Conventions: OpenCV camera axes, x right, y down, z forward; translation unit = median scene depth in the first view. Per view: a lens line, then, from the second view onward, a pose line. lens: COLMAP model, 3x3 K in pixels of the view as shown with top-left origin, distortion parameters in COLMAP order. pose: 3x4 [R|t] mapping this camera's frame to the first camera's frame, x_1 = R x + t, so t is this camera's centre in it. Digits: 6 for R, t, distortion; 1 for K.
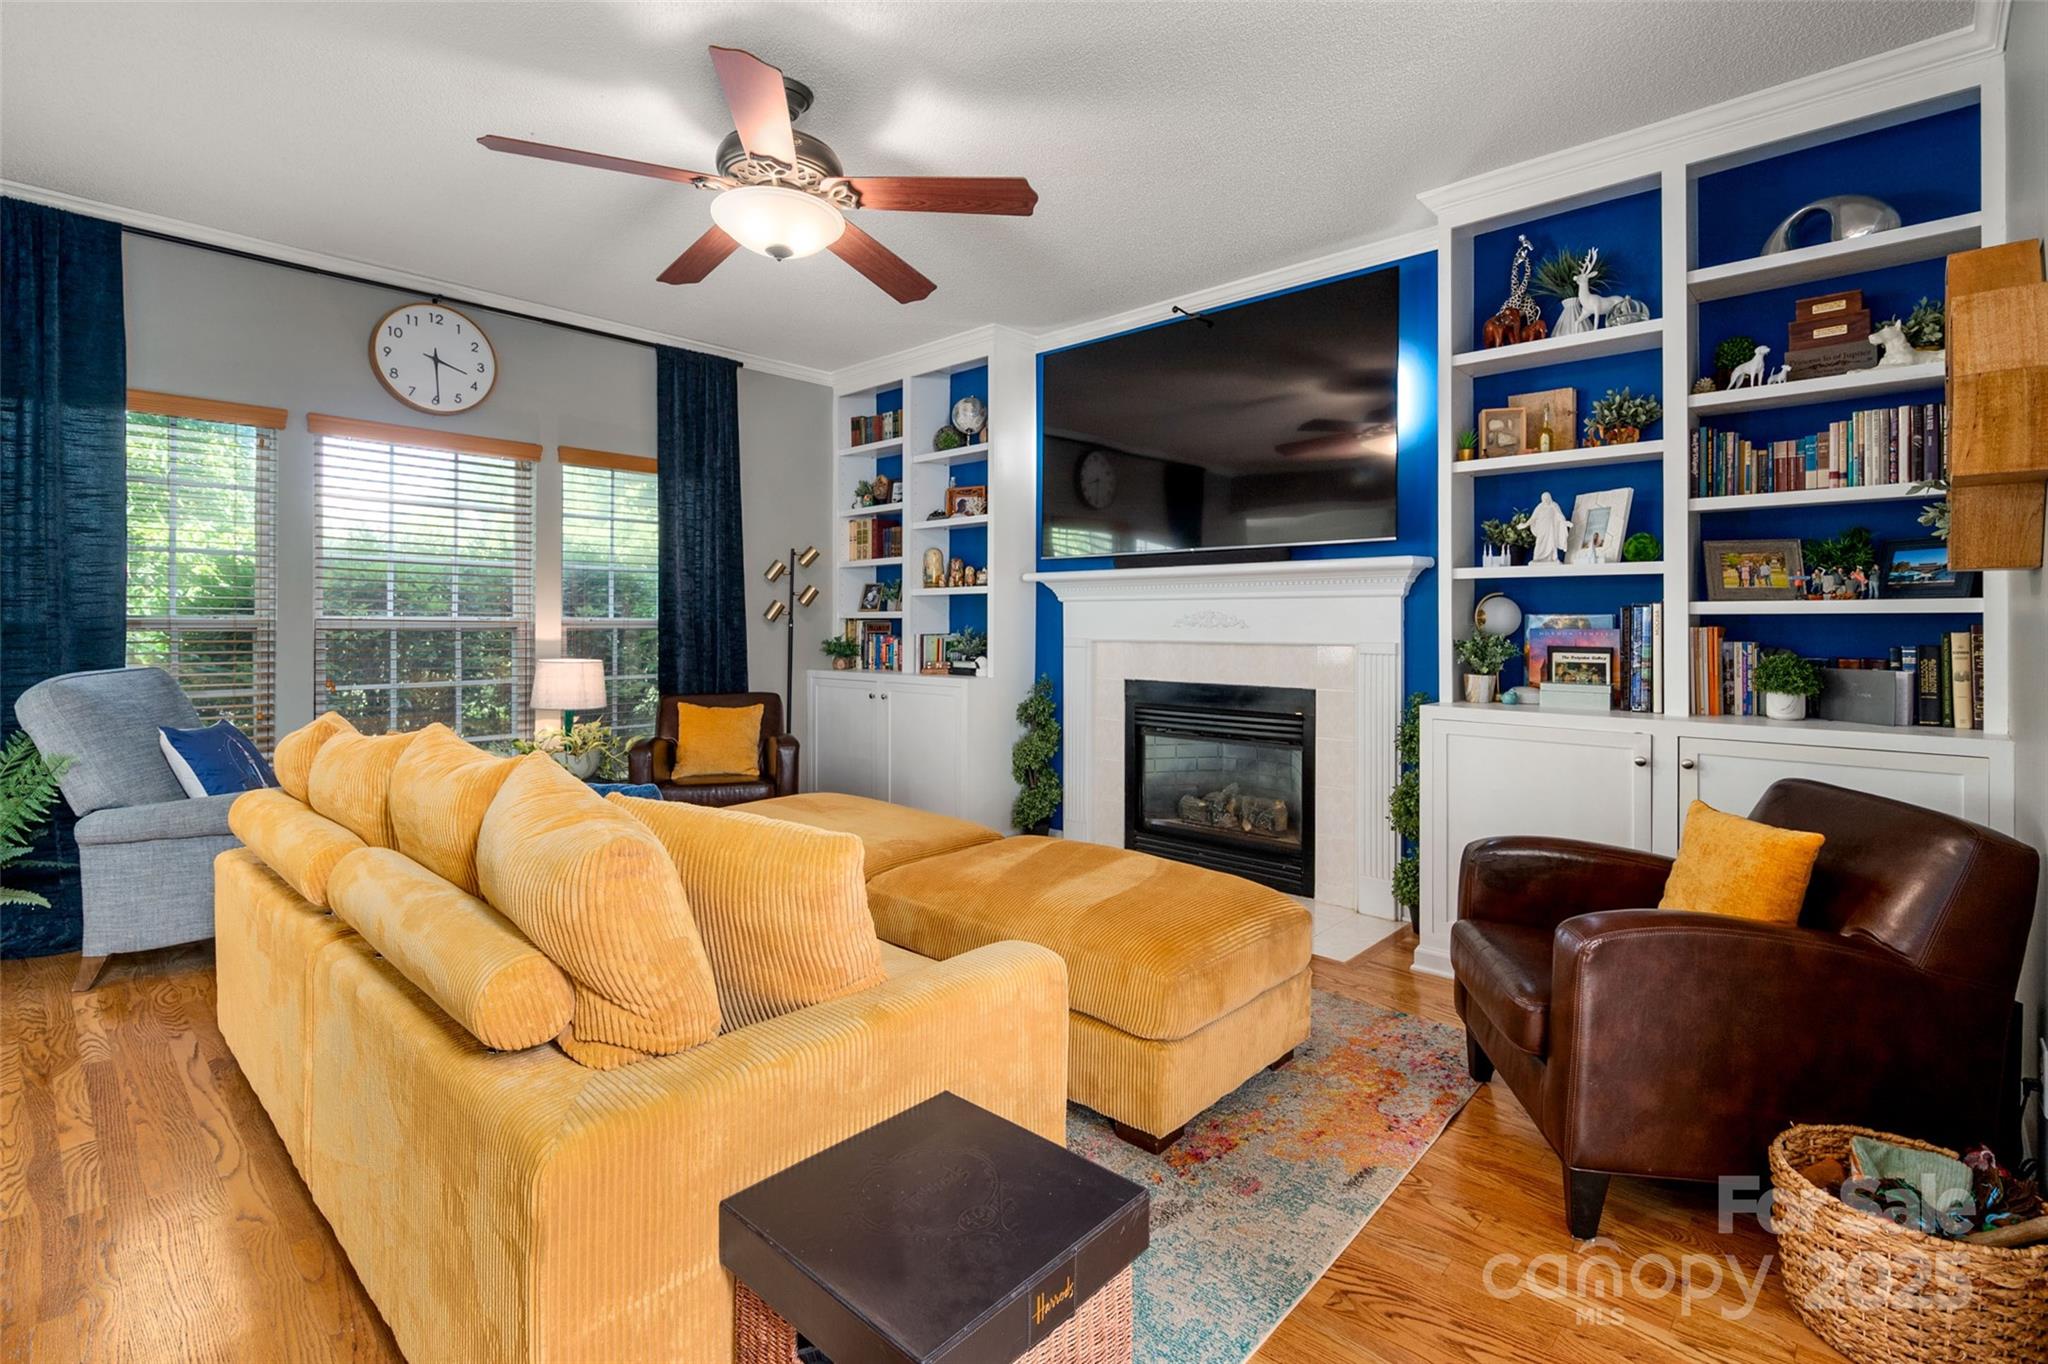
lens RADIAL K [[937.1, 0, 1035.8], [0, 937.1, 619.0], [0, 0, 1]] dist [-0.000655, 0.000129]
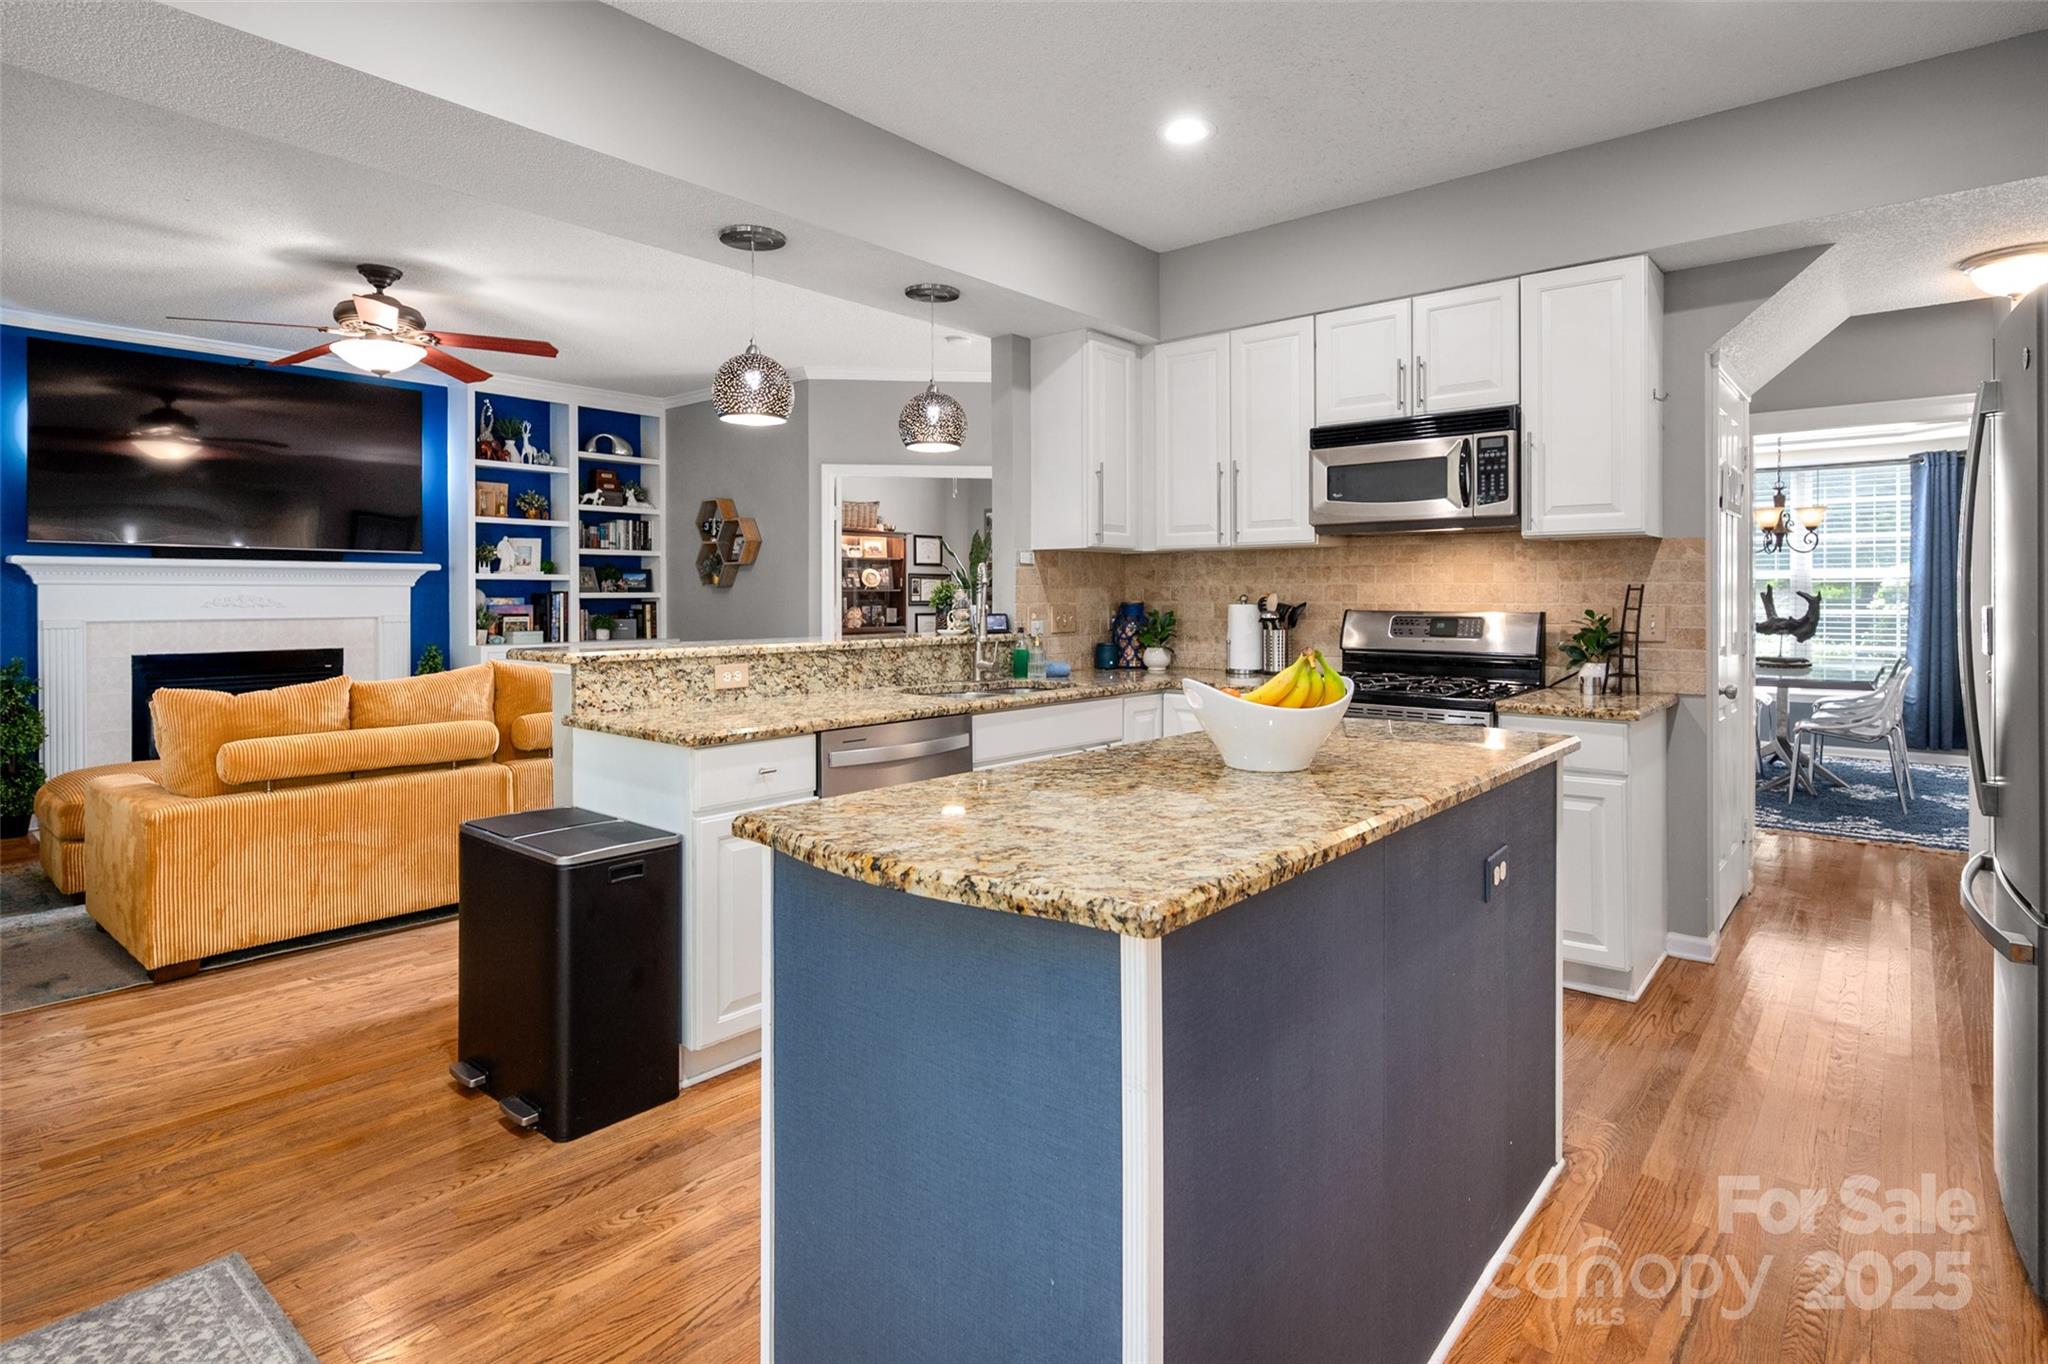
lens RADIAL K [[1023.9, 0, 1033.9], [0, 1023.9, 598.3], [0, 0, 1]] dist [0.000606, -0.000028]
pose [[-0.032492, -0.004209, 0.999463, -1.110316], [-0.000810, 0.999991, 0.004185, -0.009298], [-0.999472, -0.000674, -0.032495, -0.033938]]
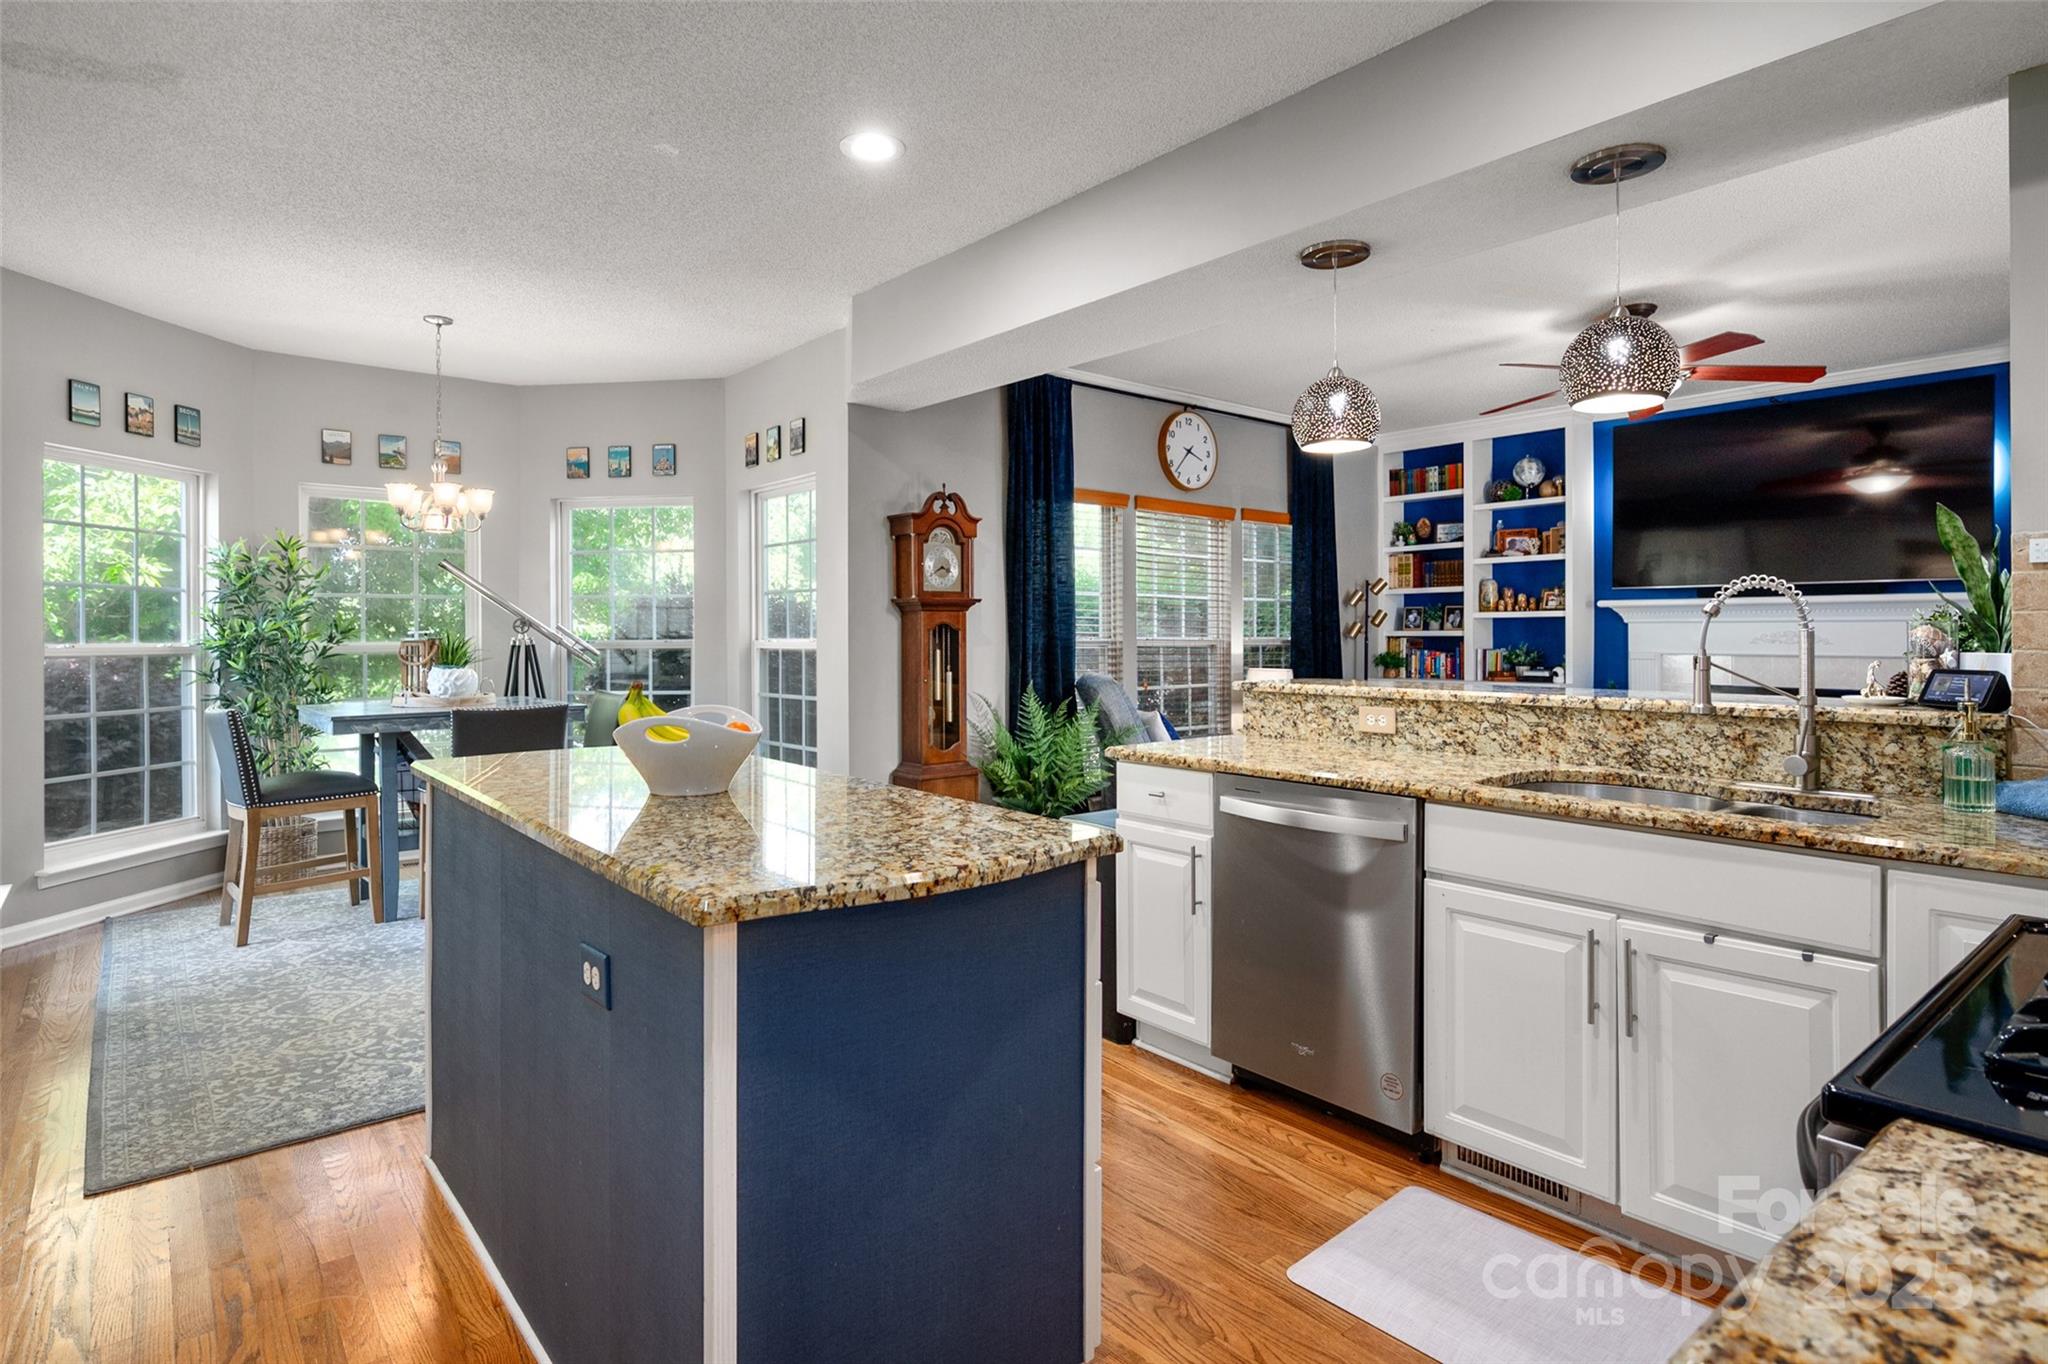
lens RADIAL K [[1065.4, 0, 1018.8], [0, 1065.4, 634.9], [0, 0, 1]] dist [-0.000309, -0.000148]
pose [[0.991345, -0.002235, -0.131267, -0.592717], [0.002821, 0.999987, 0.004280, -0.011230], [0.131256, -0.004613, 0.991338, -0.514998]]
